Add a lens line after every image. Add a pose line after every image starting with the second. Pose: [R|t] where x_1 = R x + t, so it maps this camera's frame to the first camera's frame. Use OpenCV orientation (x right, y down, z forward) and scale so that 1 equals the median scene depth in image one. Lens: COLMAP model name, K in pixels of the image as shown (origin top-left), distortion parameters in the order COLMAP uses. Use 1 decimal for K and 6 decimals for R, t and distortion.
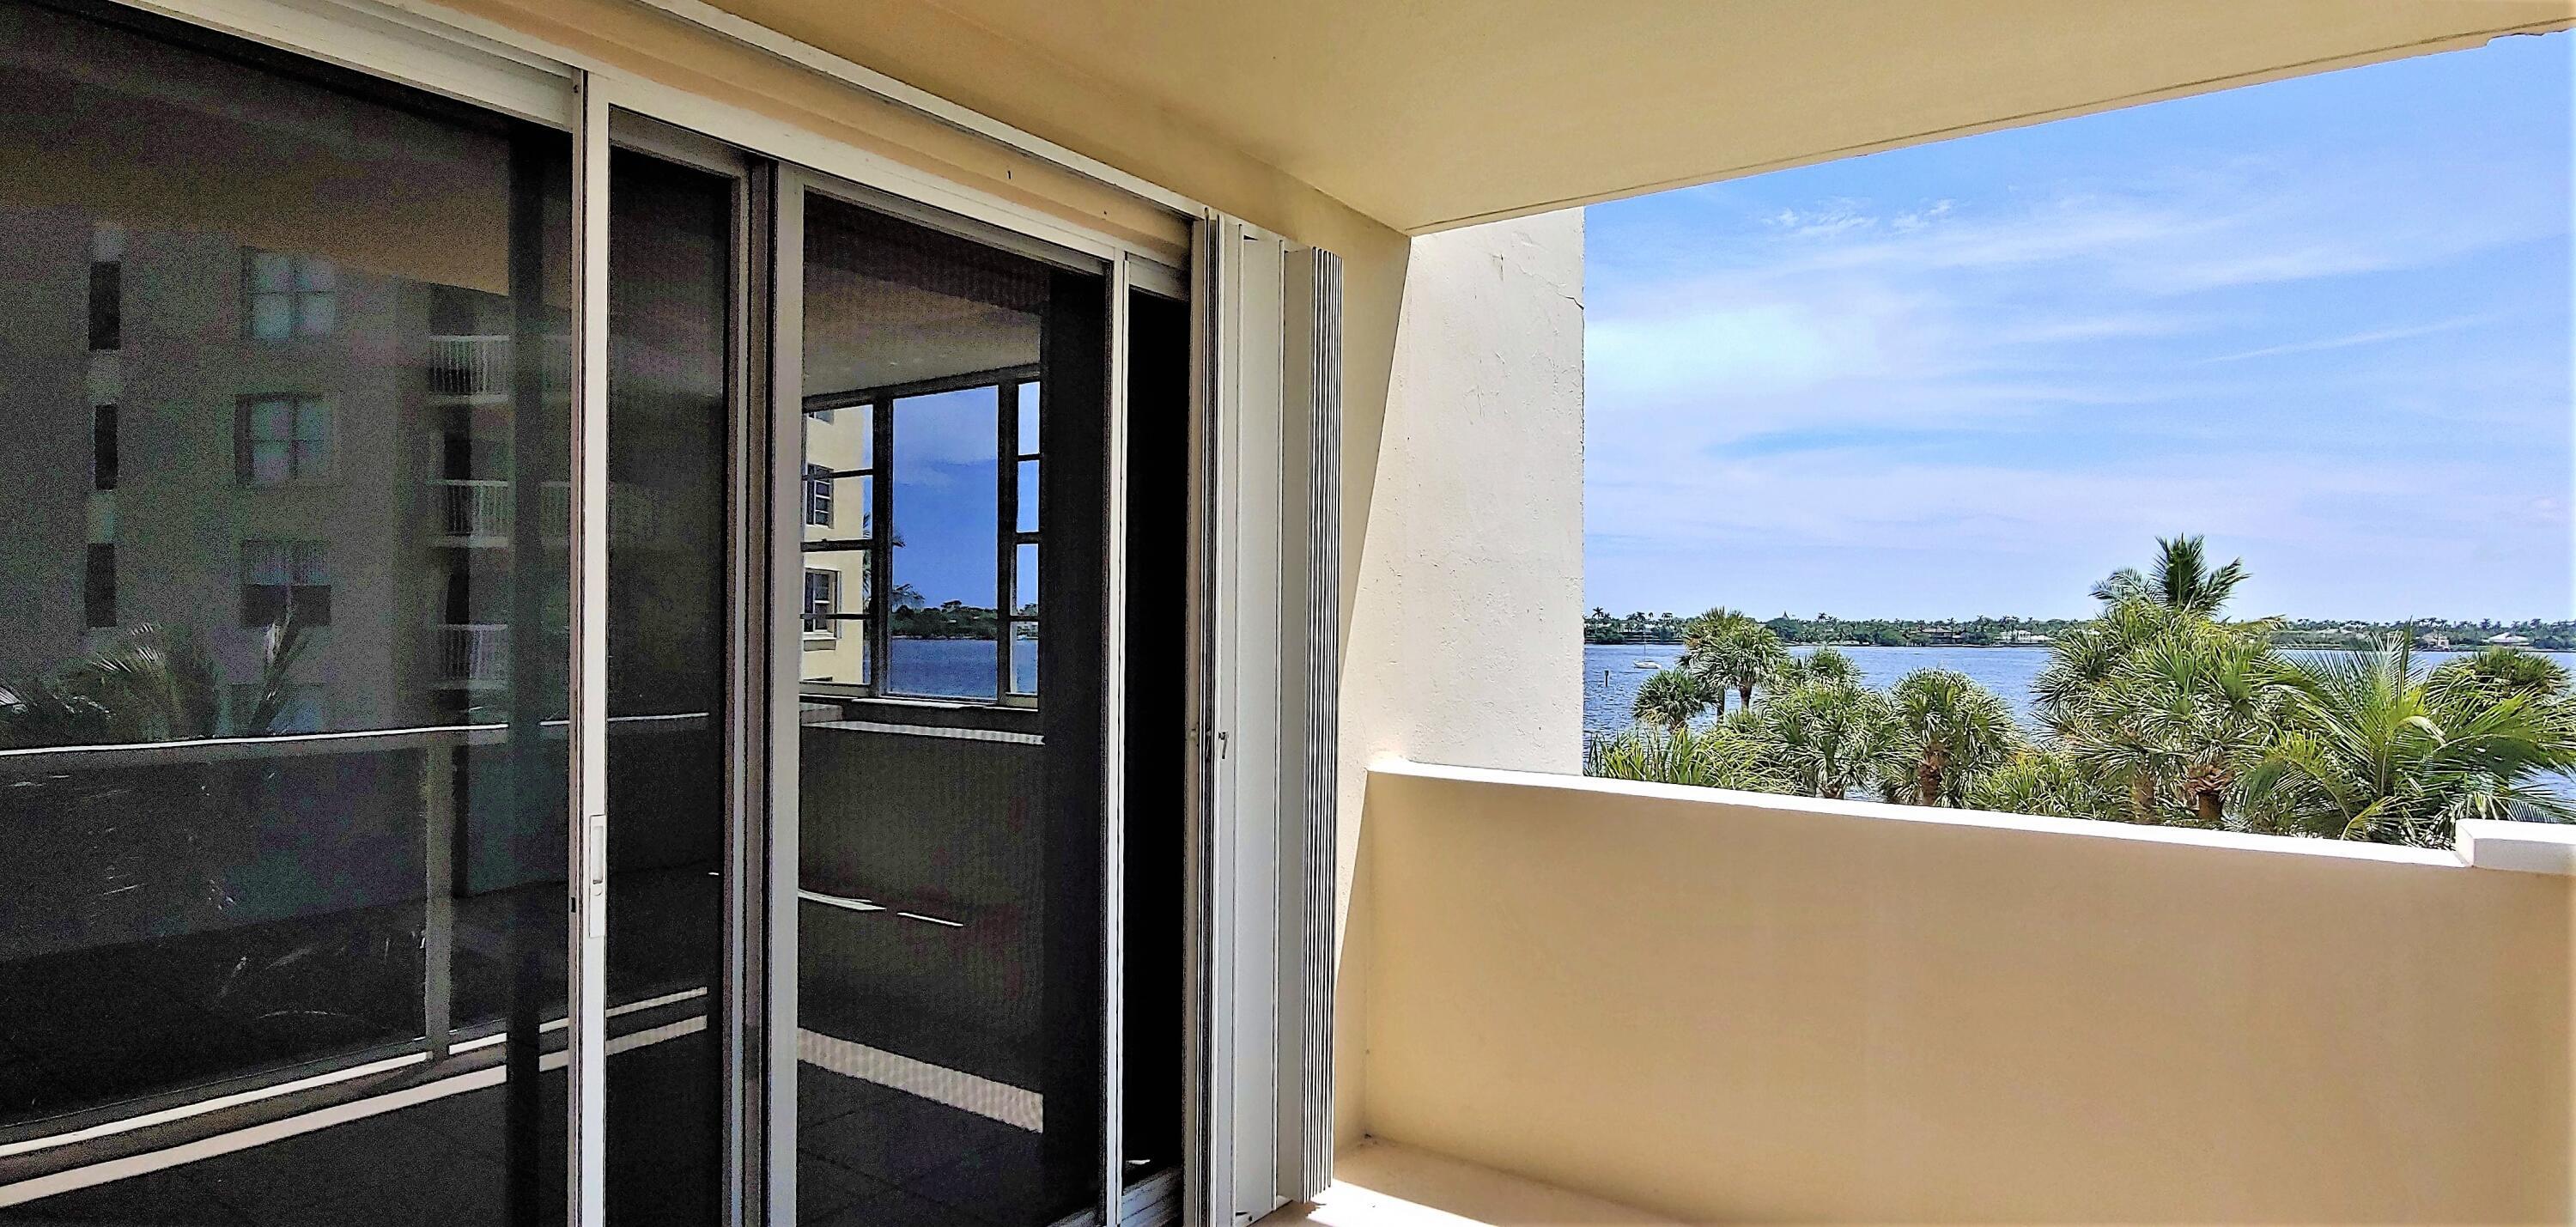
lens RADIAL K [[1395.4, 0, 1272.8], [0, 1395.4, 625.2], [0, 0, 1]] dist [-0.004270, -0.001627]
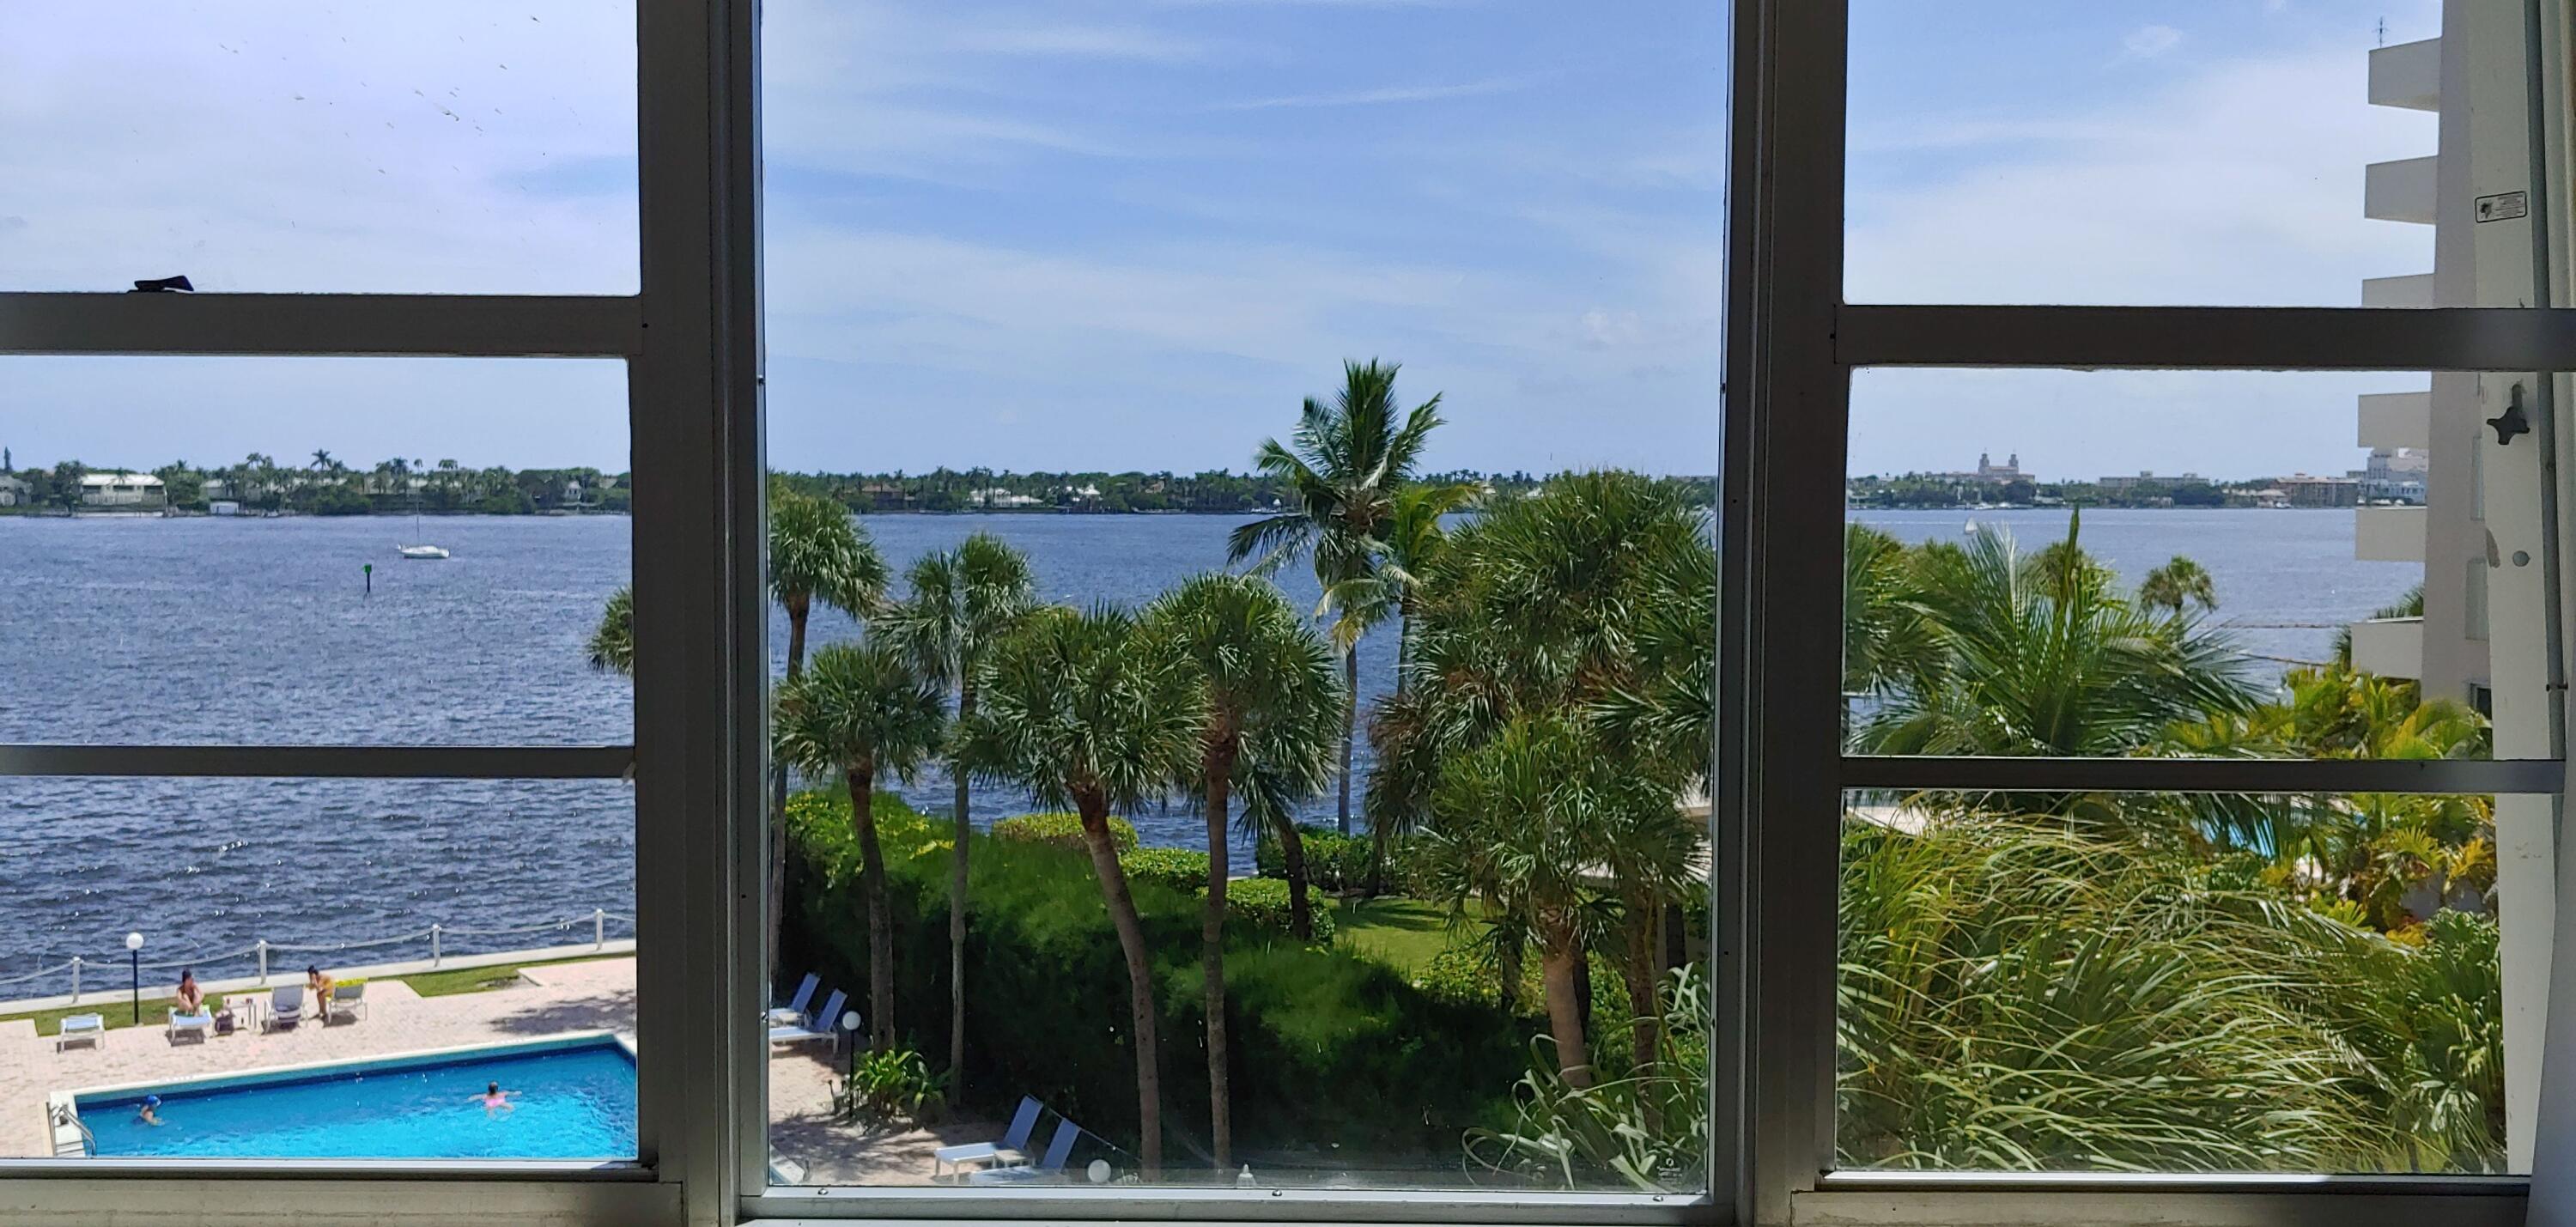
lens RADIAL K [[2320.6, 0, 1269.2], [0, 2320.6, 617.7], [0, 0, 1]] dist [0.046315, -0.031279]
pose [[0.819913, -0.038344, 0.571202, -0.101047], [0.005189, 0.998211, 0.059560, -0.010368], [-0.572464, -0.045870, 0.818646, 0.190027]]
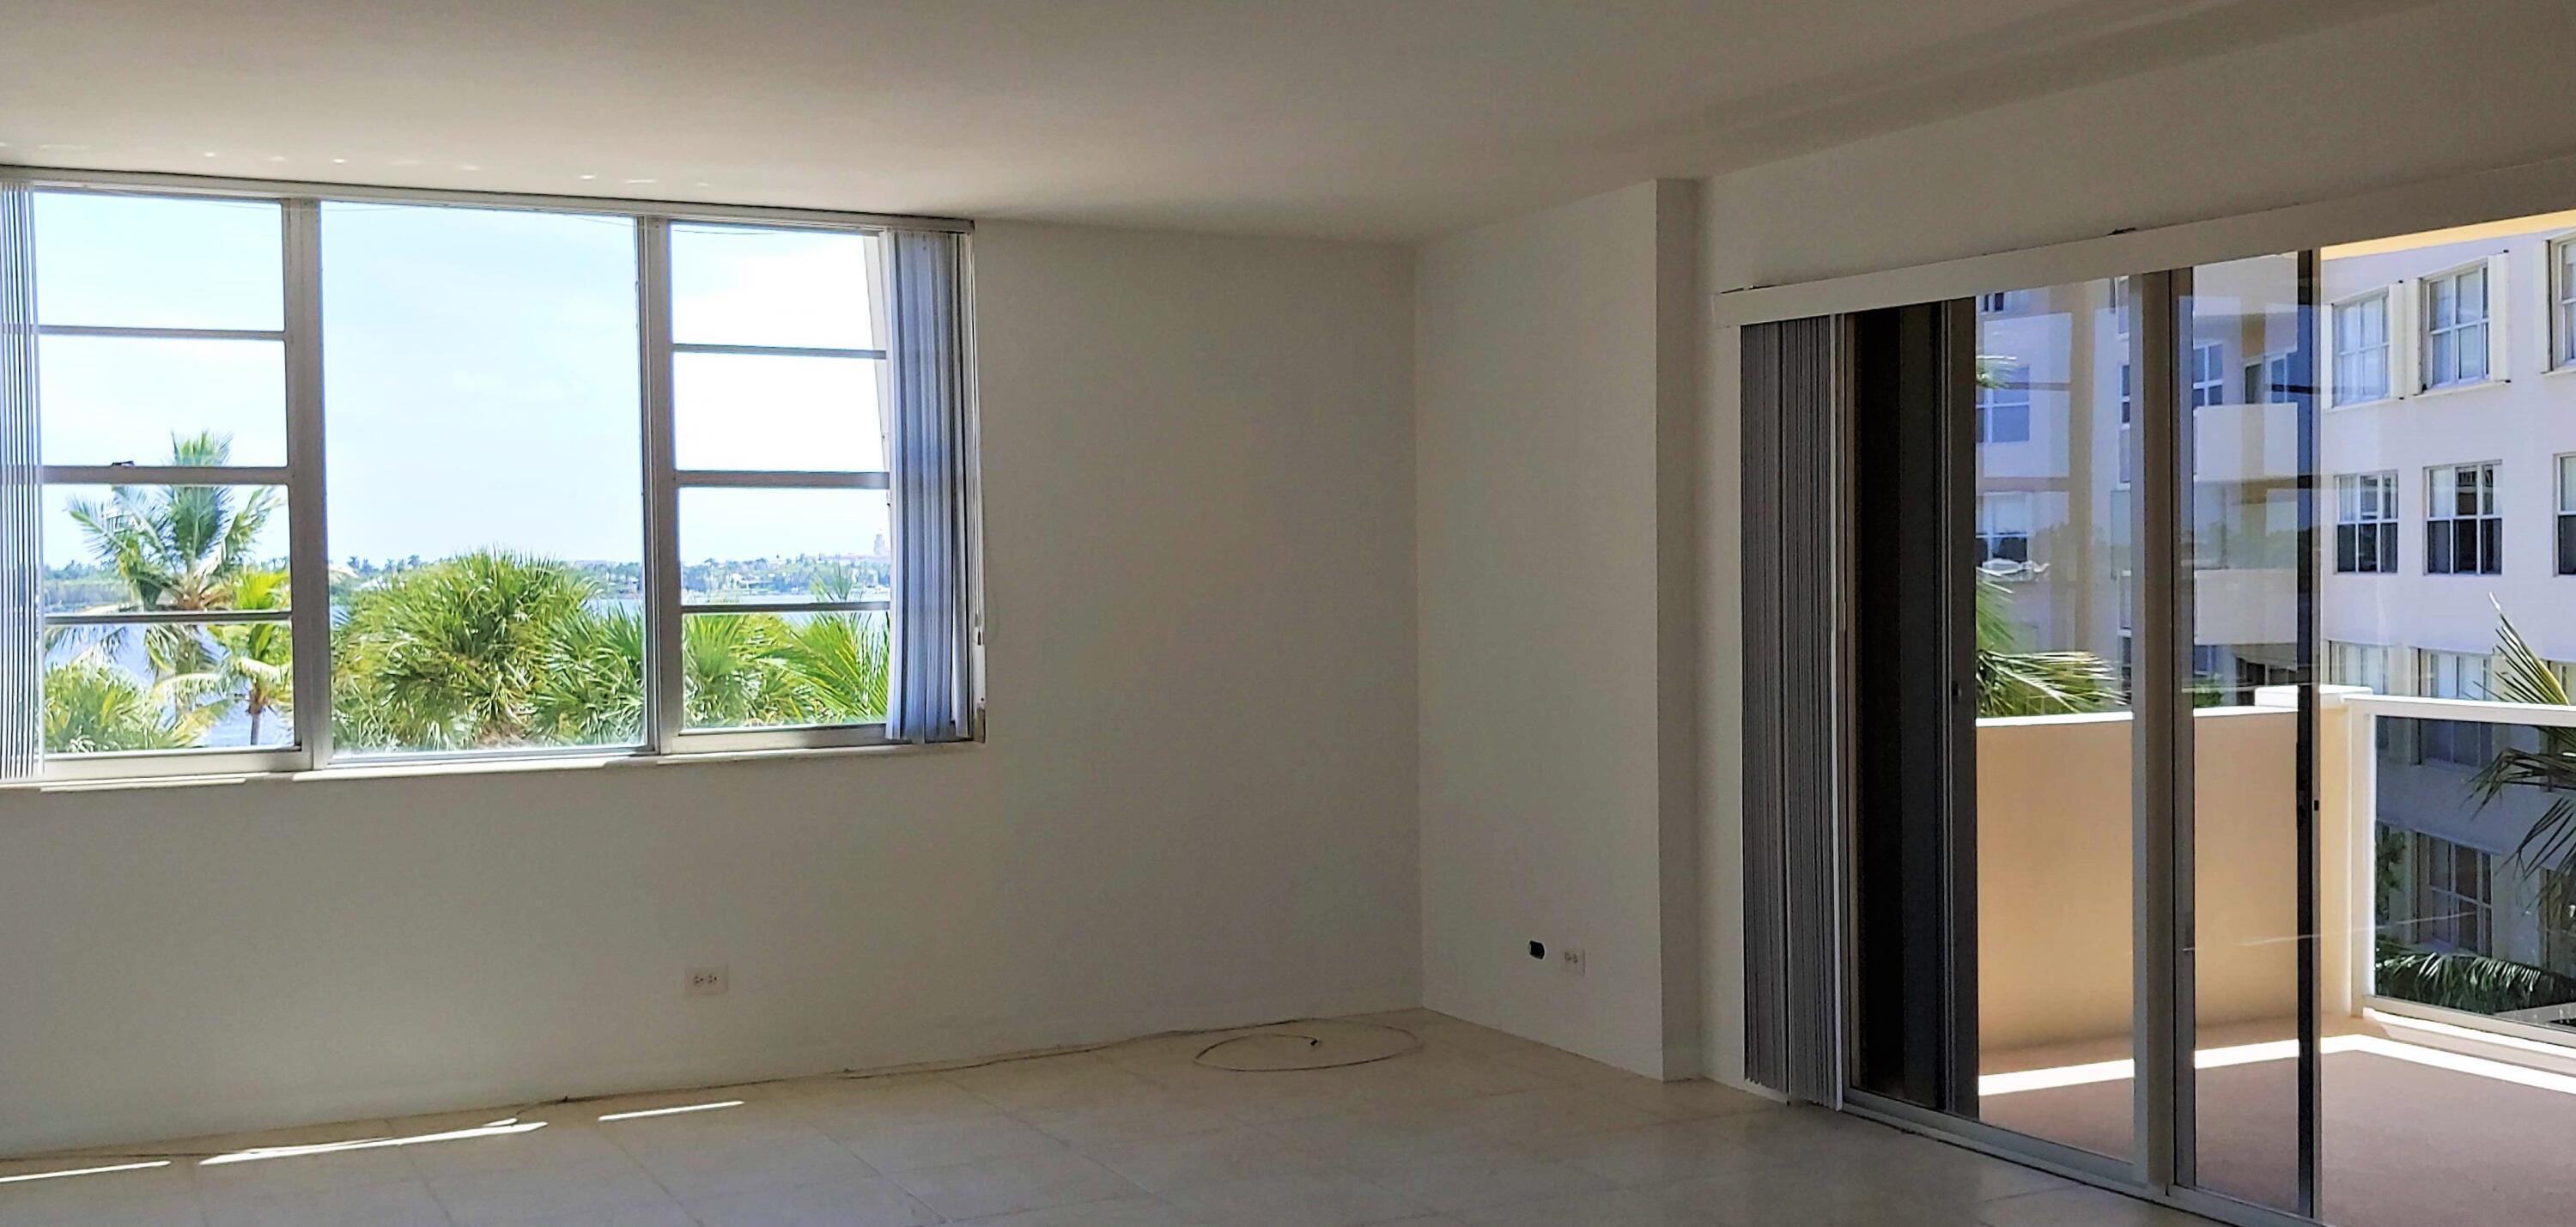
lens RADIAL K [[2541.2, 0, 1335.7], [0, 2541.2, 653.9], [0, 0, 1]] dist [-0.005186, 0.000000]
pose [[0.467090, -0.045368, 0.883045, -0.248180], [0.018013, 0.998964, 0.041796, -0.006364], [-0.884026, -0.003616, 0.467423, 0.054131]]
